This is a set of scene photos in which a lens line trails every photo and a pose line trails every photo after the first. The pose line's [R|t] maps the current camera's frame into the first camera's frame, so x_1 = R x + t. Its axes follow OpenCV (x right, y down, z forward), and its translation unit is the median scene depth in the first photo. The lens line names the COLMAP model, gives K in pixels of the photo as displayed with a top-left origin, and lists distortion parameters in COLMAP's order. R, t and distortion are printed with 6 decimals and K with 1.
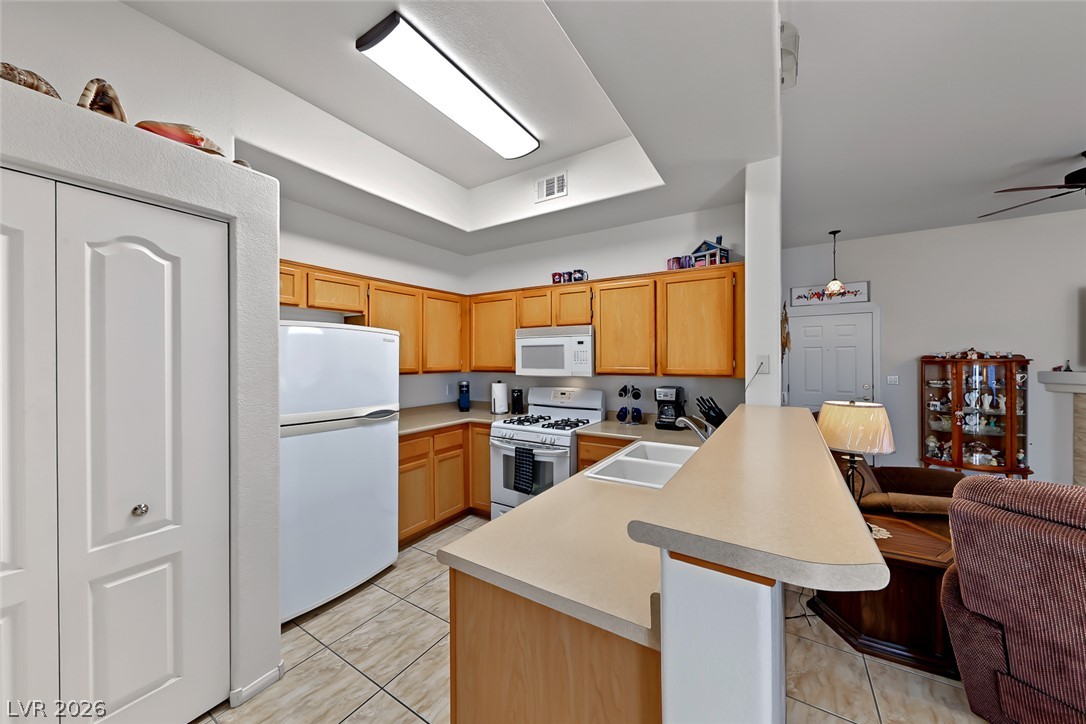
lens RADIAL K [[381.4, 0, 535.8], [0, 381.4, 361.2], [0, 0, 1]] dist [0.001071, 0.000081]
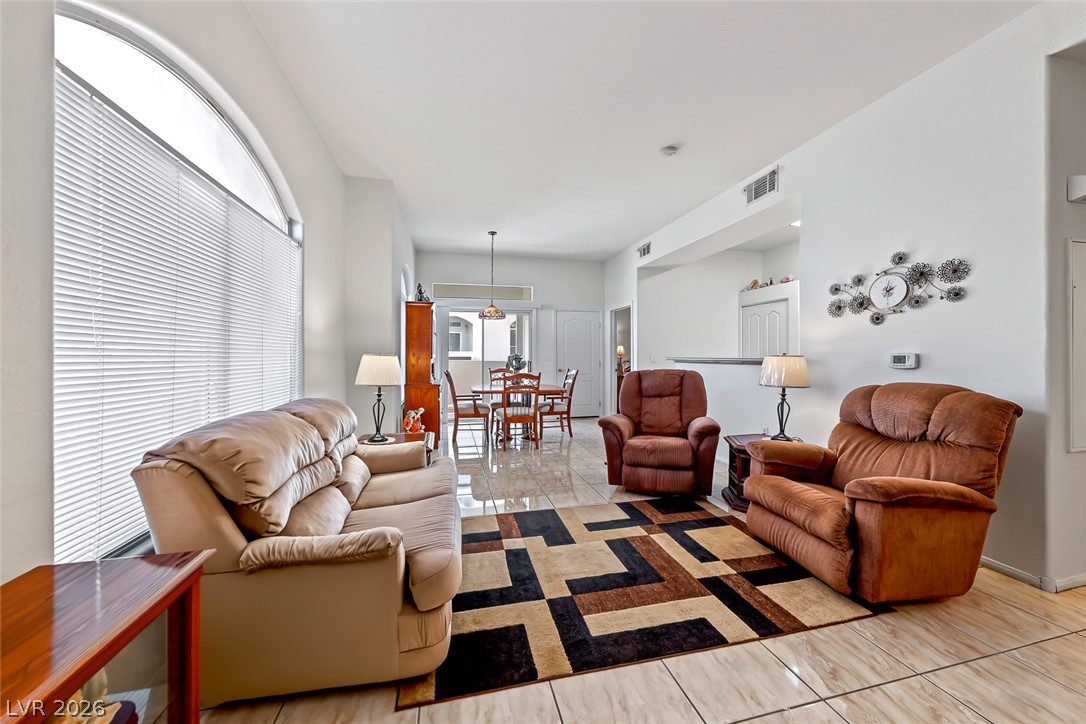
lens RADIAL K [[377.1, 0, 537.9], [0, 377.1, 357.2], [0, 0, 1]] dist [-0.000513, -0.000010]
pose [[-0.695336, 0.003011, -0.718678, 1.590603], [-0.002426, 0.999976, 0.006538, 0.073105], [0.718681, 0.006290, -0.695312, 0.842472]]
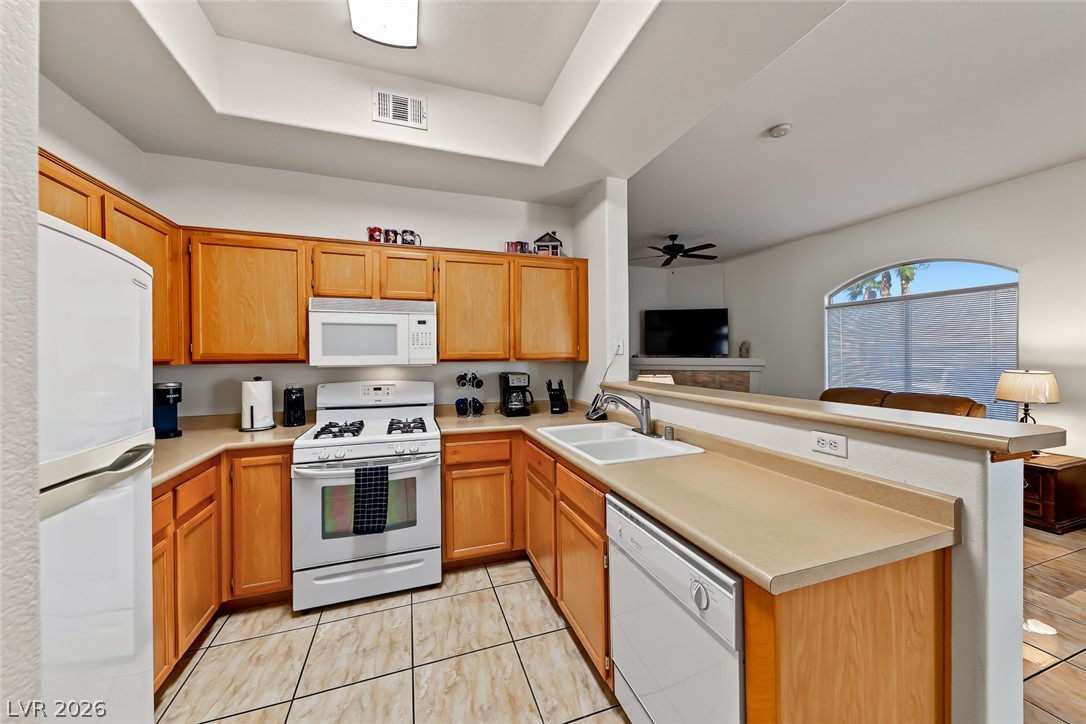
lens RADIAL K [[387.8, 0, 543.3], [0, 387.8, 358.3], [0, 0, 1]] dist [0.006864, 0.000062]
pose [[0.622291, -0.008467, 0.782740, -0.341682], [0.010512, 0.999942, 0.002460, 0.026637], [-0.782715, 0.006698, 0.622344, 0.278745]]
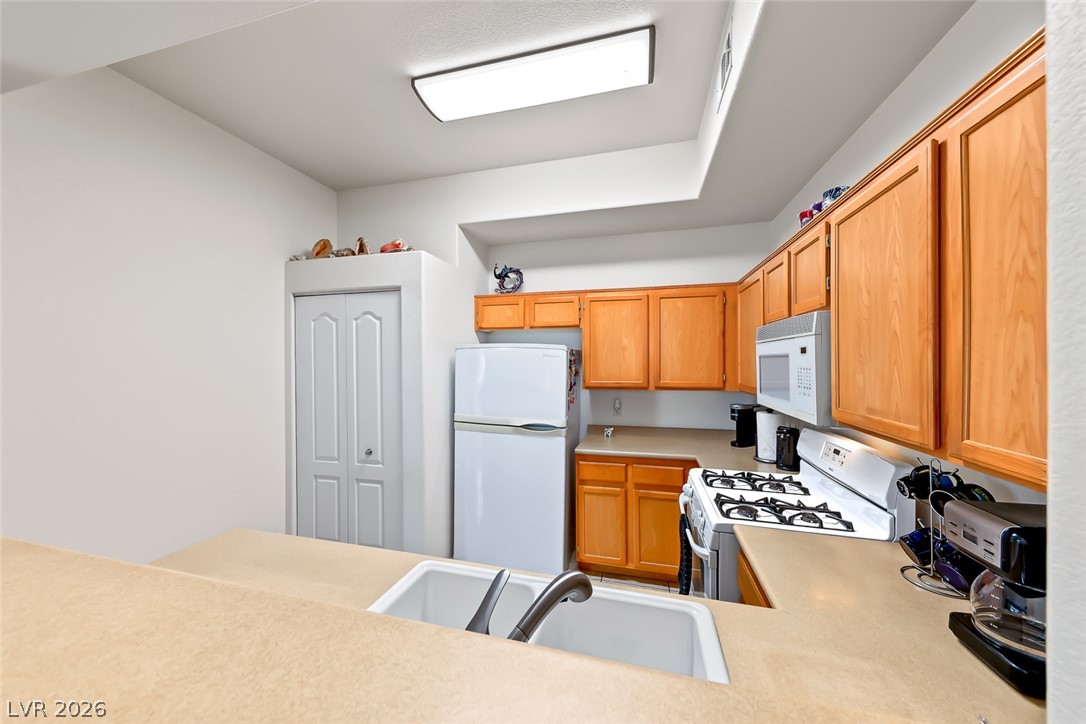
lens RADIAL K [[385.7, 0, 543.0], [0, 385.7, 362.0], [0, 0, 1]] dist [-0.001520, -0.000117]
pose [[0.301676, 0.006456, -0.953389, 0.451072], [-0.003867, 0.999977, 0.005548, -0.032874], [0.953403, 0.002013, 0.301694, 0.516711]]
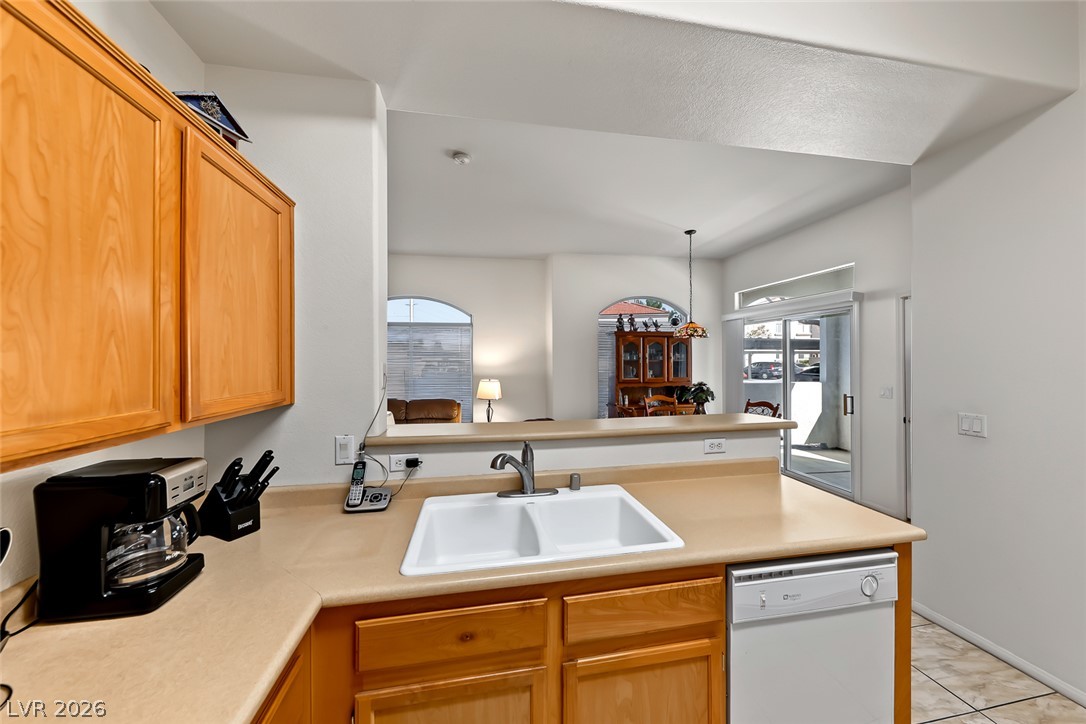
lens RADIAL K [[377.1, 0, 537.9], [0, 377.1, 357.2], [0, 0, 1]] dist [-0.000513, -0.000010]
pose [[-0.674028, 0.008986, 0.738651, -0.092090], [0.012443, 0.999922, -0.000810, -0.014421], [-0.738601, 0.008645, -0.674087, 0.849362]]
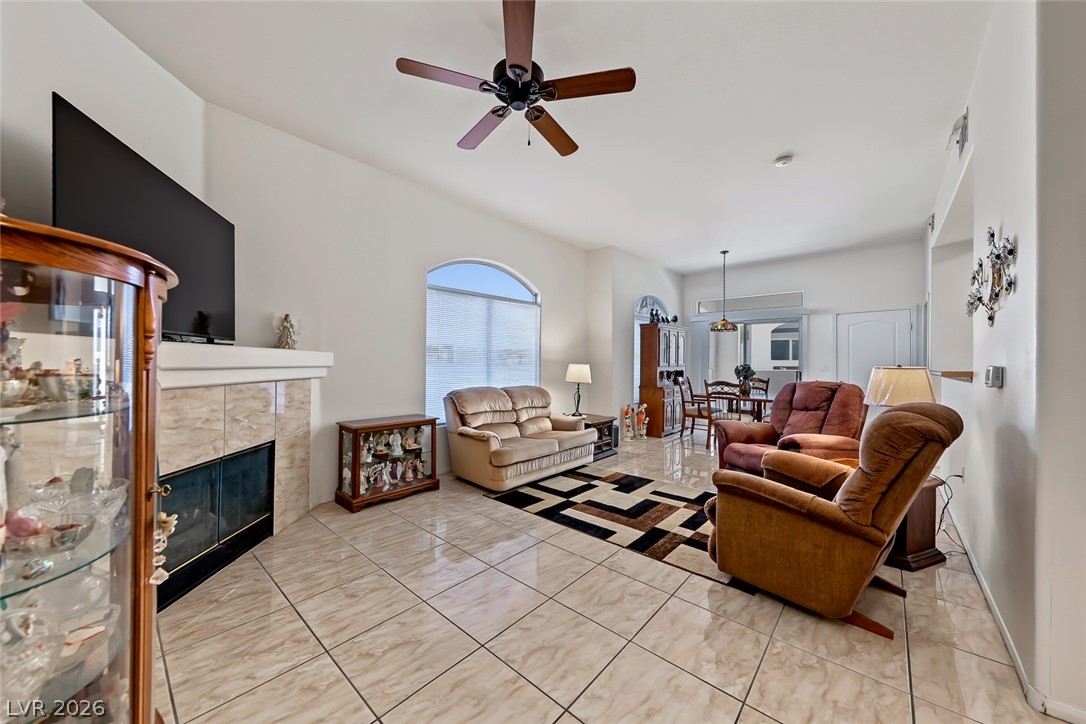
lens RADIAL K [[385.7, 0, 543.0], [0, 385.7, 362.0], [0, 0, 1]] dist [-0.001520, -0.000117]
pose [[-0.988159, -0.003410, 0.153398, 1.106381], [-0.002768, 0.999986, 0.004398, 0.060940], [-0.153411, 0.003921, -0.988155, 1.480759]]
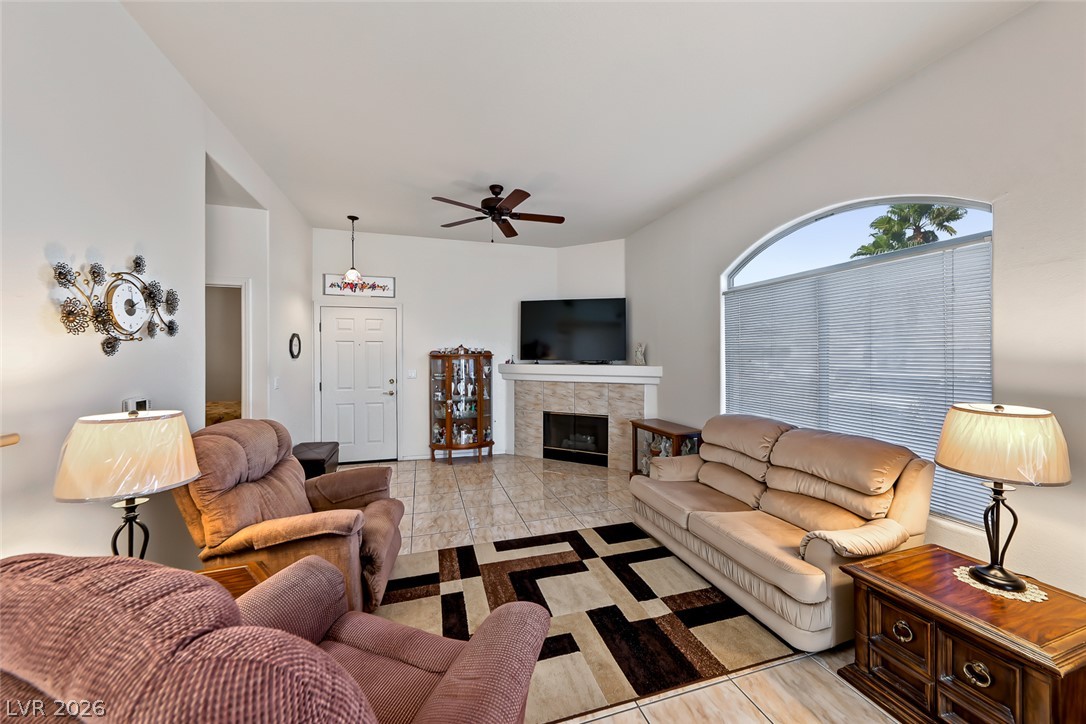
lens RADIAL K [[385.7, 0, 543.0], [0, 385.7, 362.0], [0, 0, 1]] dist [-0.001520, -0.000117]
pose [[0.644149, -0.006466, 0.764872, 0.515978], [0.004381, 0.999979, 0.004764, 0.017526], [-0.764887, 0.000282, 0.644164, 0.055117]]
